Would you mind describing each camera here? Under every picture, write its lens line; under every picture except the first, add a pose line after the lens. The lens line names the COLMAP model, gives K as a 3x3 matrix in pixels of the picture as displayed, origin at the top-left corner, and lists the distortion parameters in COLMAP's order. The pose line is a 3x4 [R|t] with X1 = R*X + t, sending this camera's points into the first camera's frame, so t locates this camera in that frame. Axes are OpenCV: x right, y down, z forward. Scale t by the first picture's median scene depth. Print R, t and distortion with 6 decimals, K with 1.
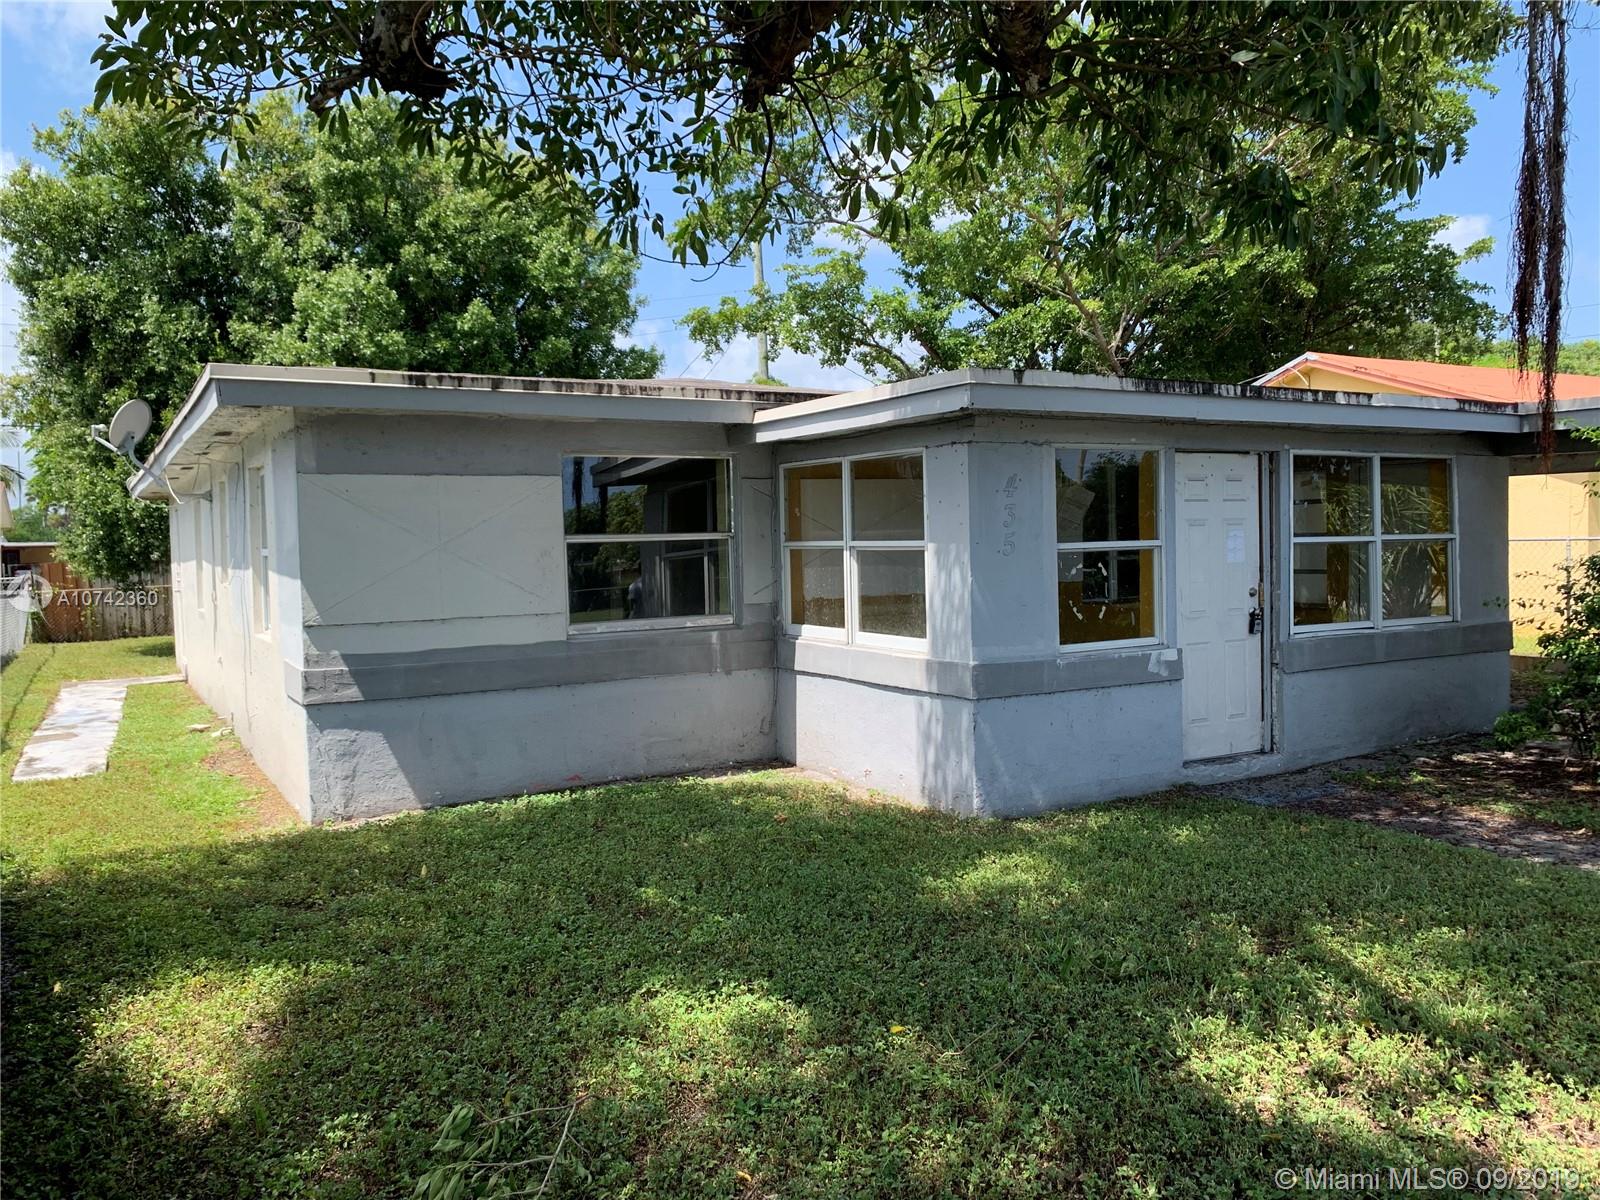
lens RADIAL K [[1214.0, 0, 801.7], [0, 1214.0, 589.0], [0, 0, 1]] dist [0.041248, -0.003177]
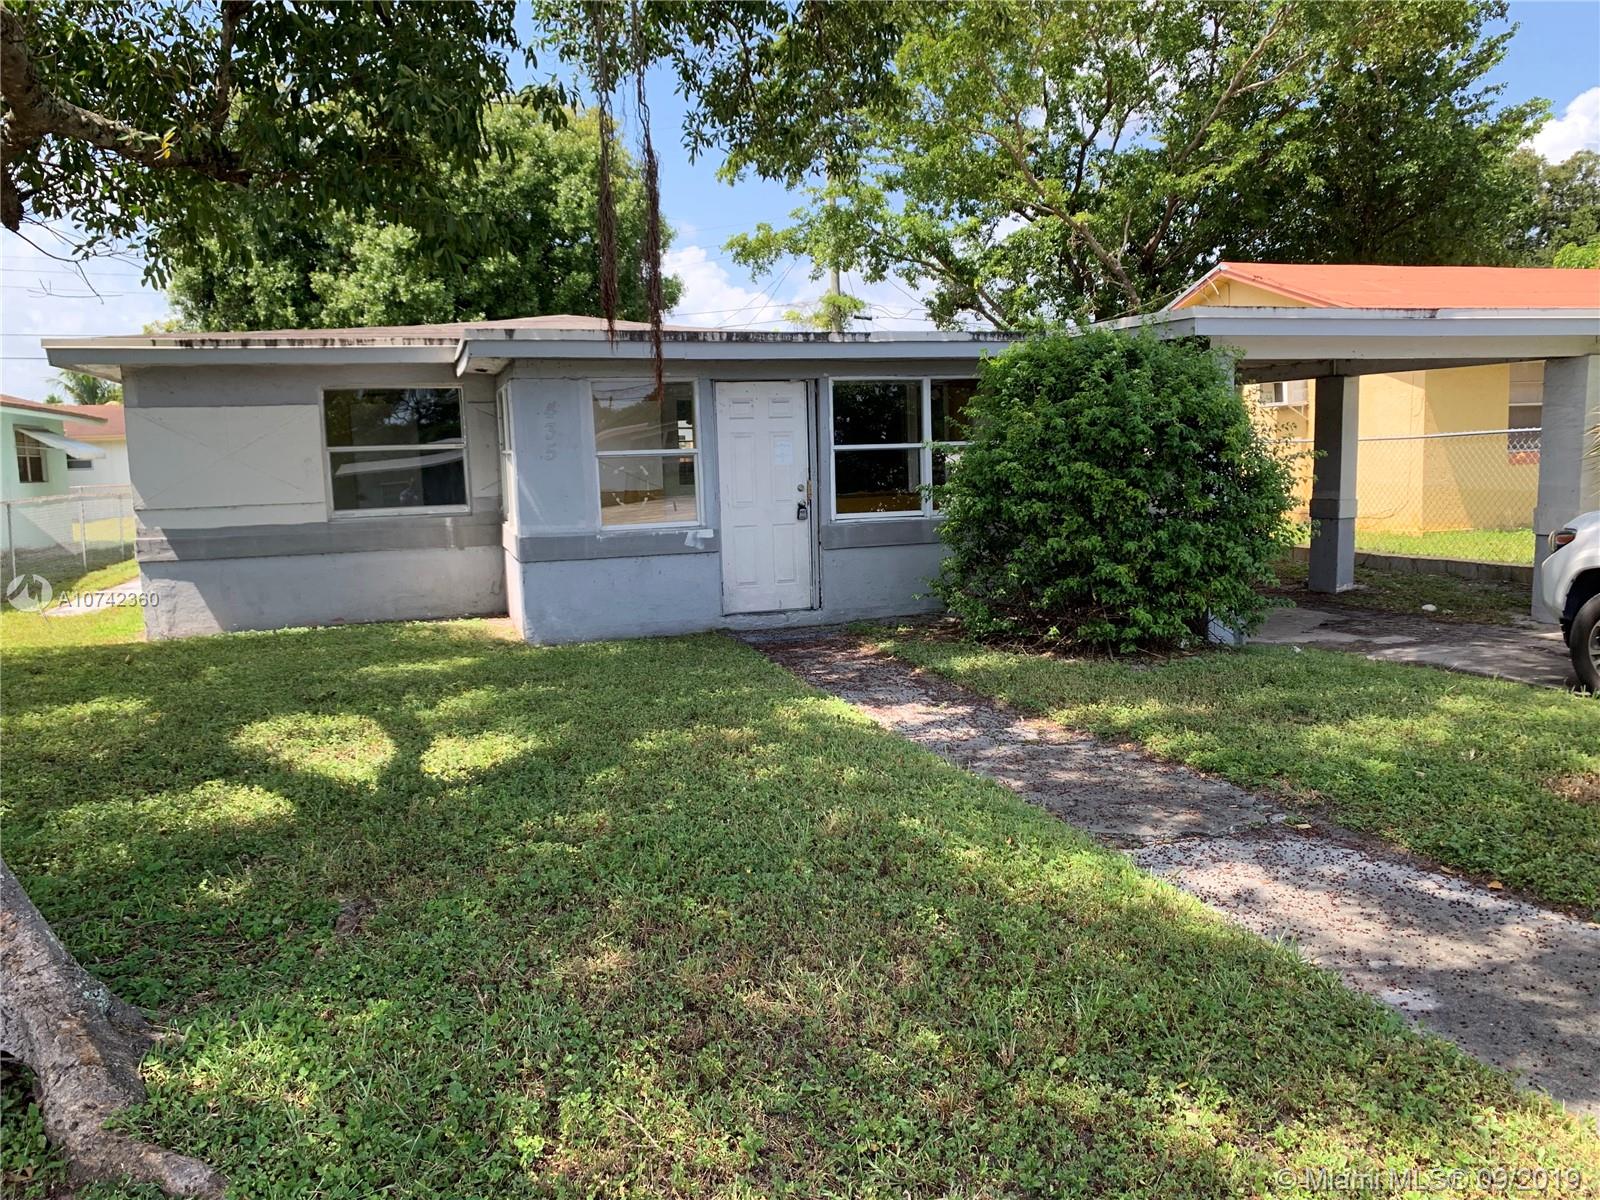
lens RADIAL K [[1214.0, 0, 801.5], [0, 1214.0, 602.5], [0, 0, 1]] dist [0.041248, -0.003177]
pose [[0.976908, 0.016940, -0.212990, 0.645807], [0.002038, 0.996068, 0.088570, 0.010127], [0.213653, -0.086959, 0.973032, -0.278426]]
